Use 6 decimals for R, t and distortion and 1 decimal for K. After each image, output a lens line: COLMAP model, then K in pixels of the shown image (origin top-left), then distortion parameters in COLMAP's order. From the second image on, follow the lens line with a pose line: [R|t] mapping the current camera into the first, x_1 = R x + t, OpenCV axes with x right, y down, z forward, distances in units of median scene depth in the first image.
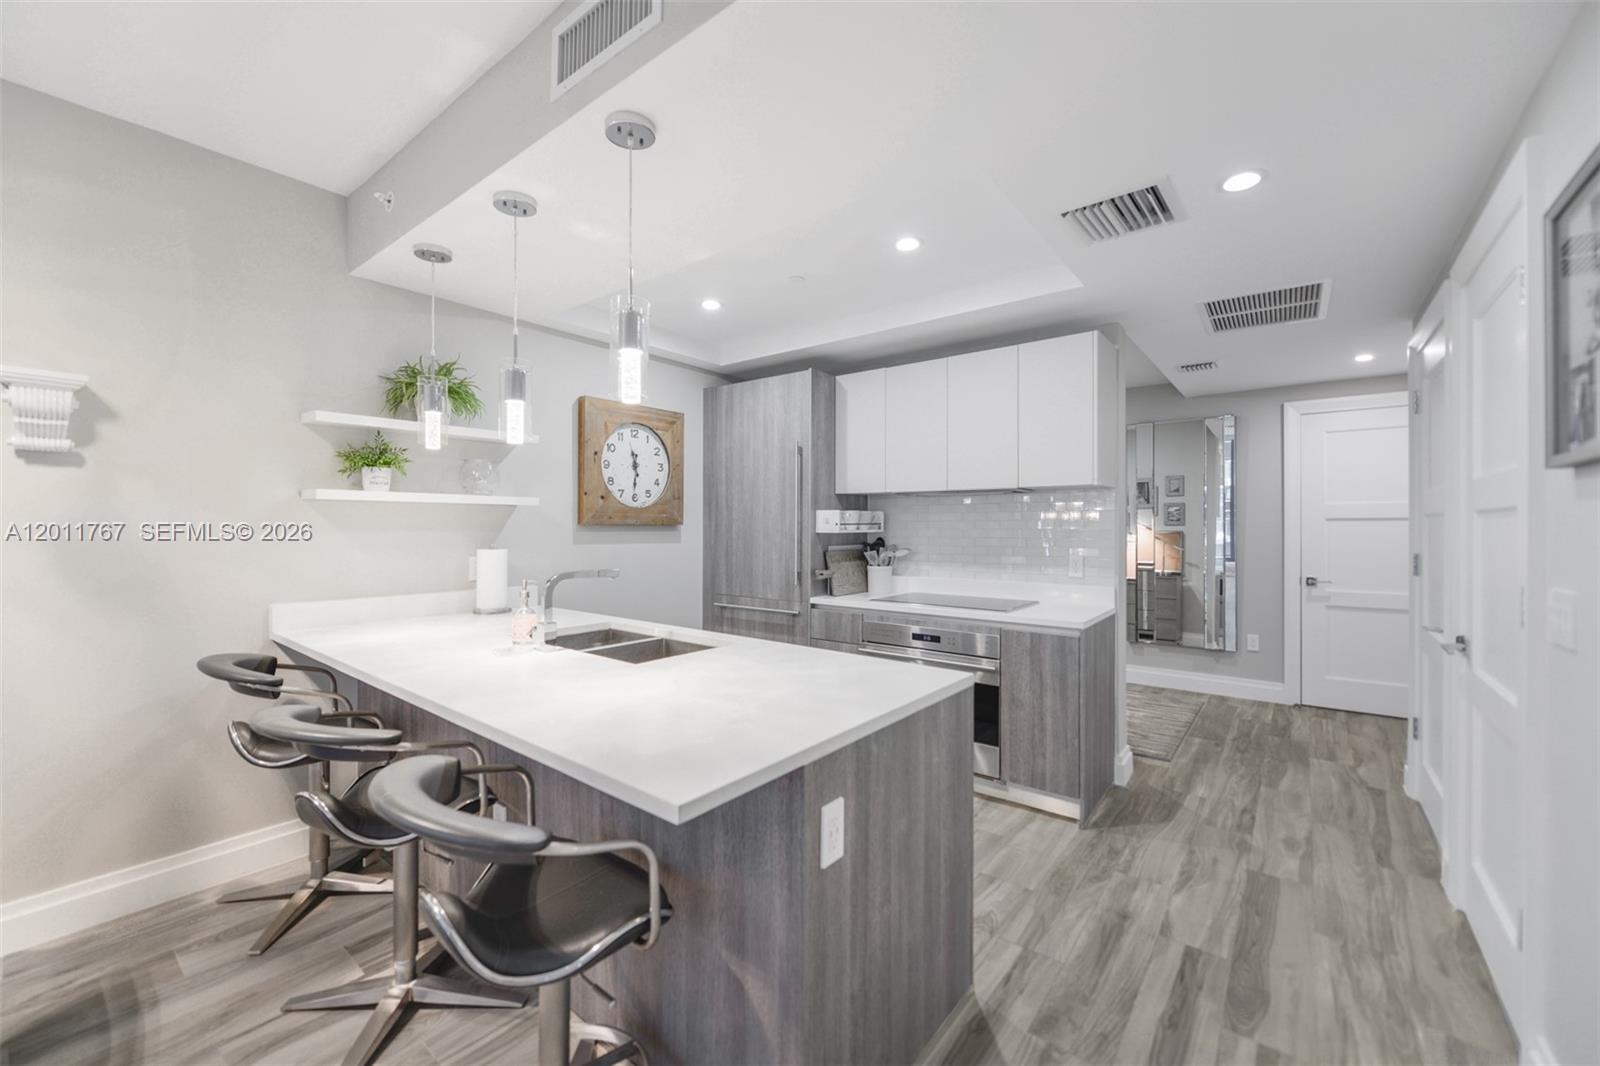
lens RADIAL K [[634.3, 0, 795.3], [0, 634.3, 525.8], [0, 0, 1]] dist [0.002476, -0.003231]
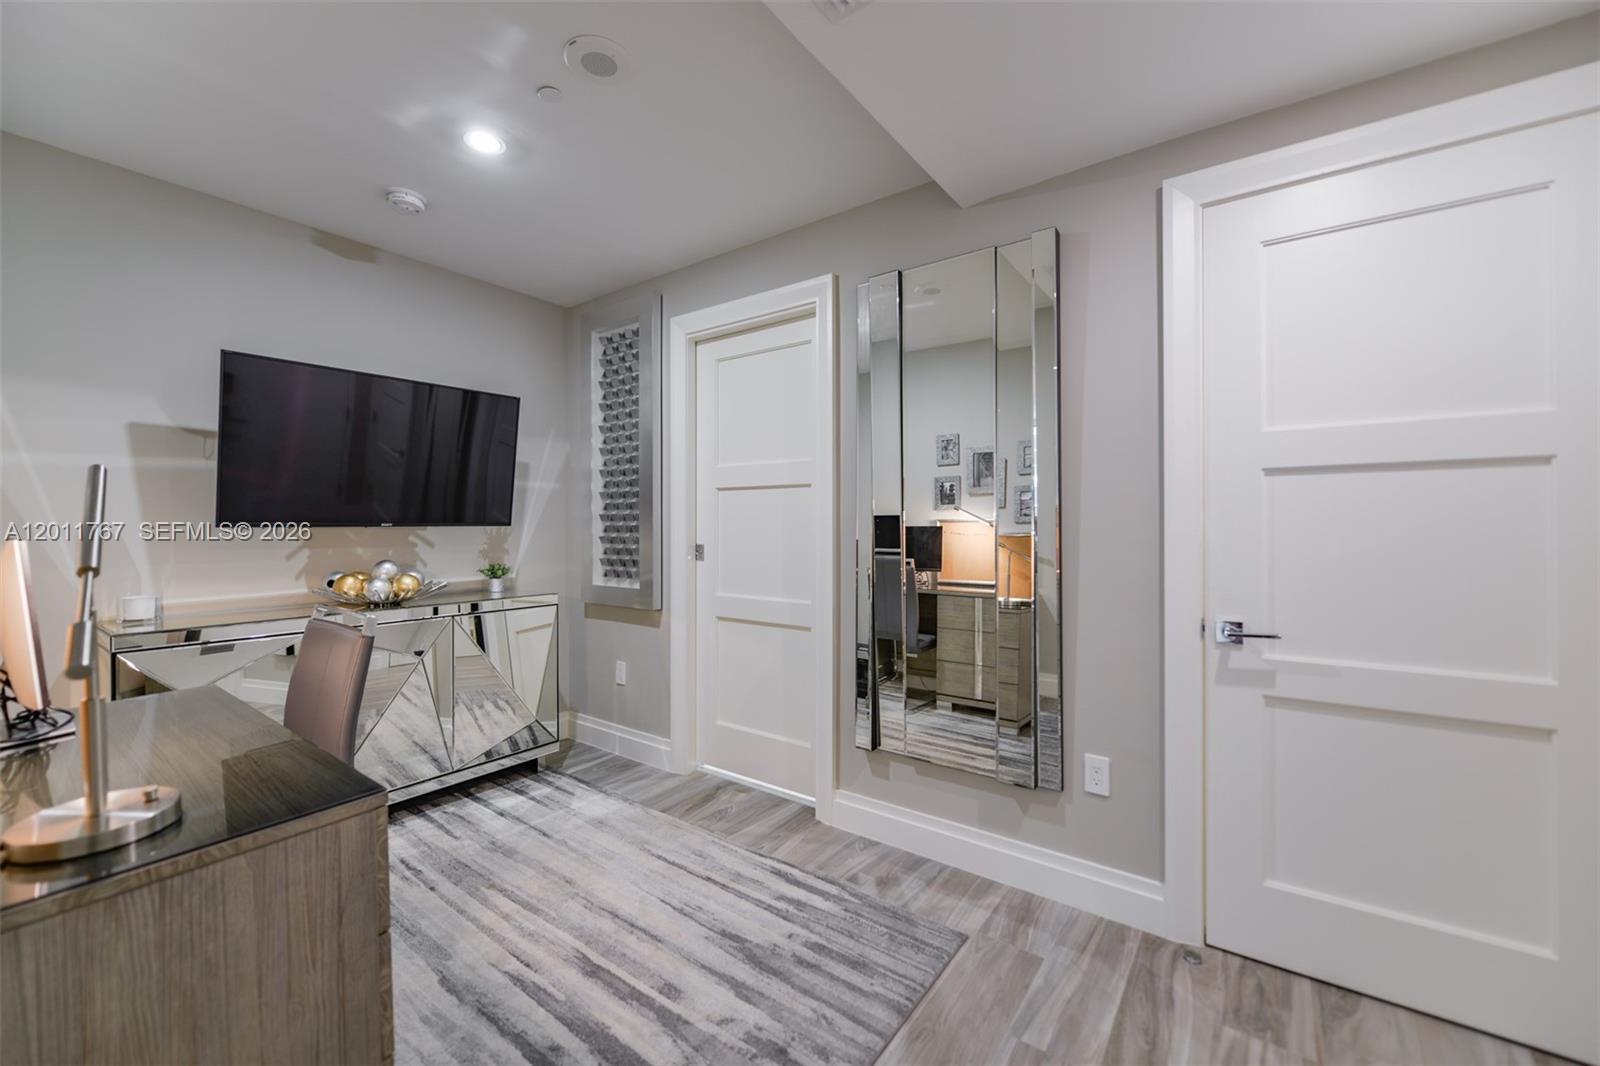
lens RADIAL K [[633.1, 0, 795.4], [0, 633.1, 525.6], [0, 0, 1]] dist [0.001834, -0.000603]
pose [[0.999337, -0.001601, 0.036387, 0.663577], [0.001574, 0.999998, 0.000764, 0.026268], [-0.036388, -0.000706, 0.999337, 0.771426]]
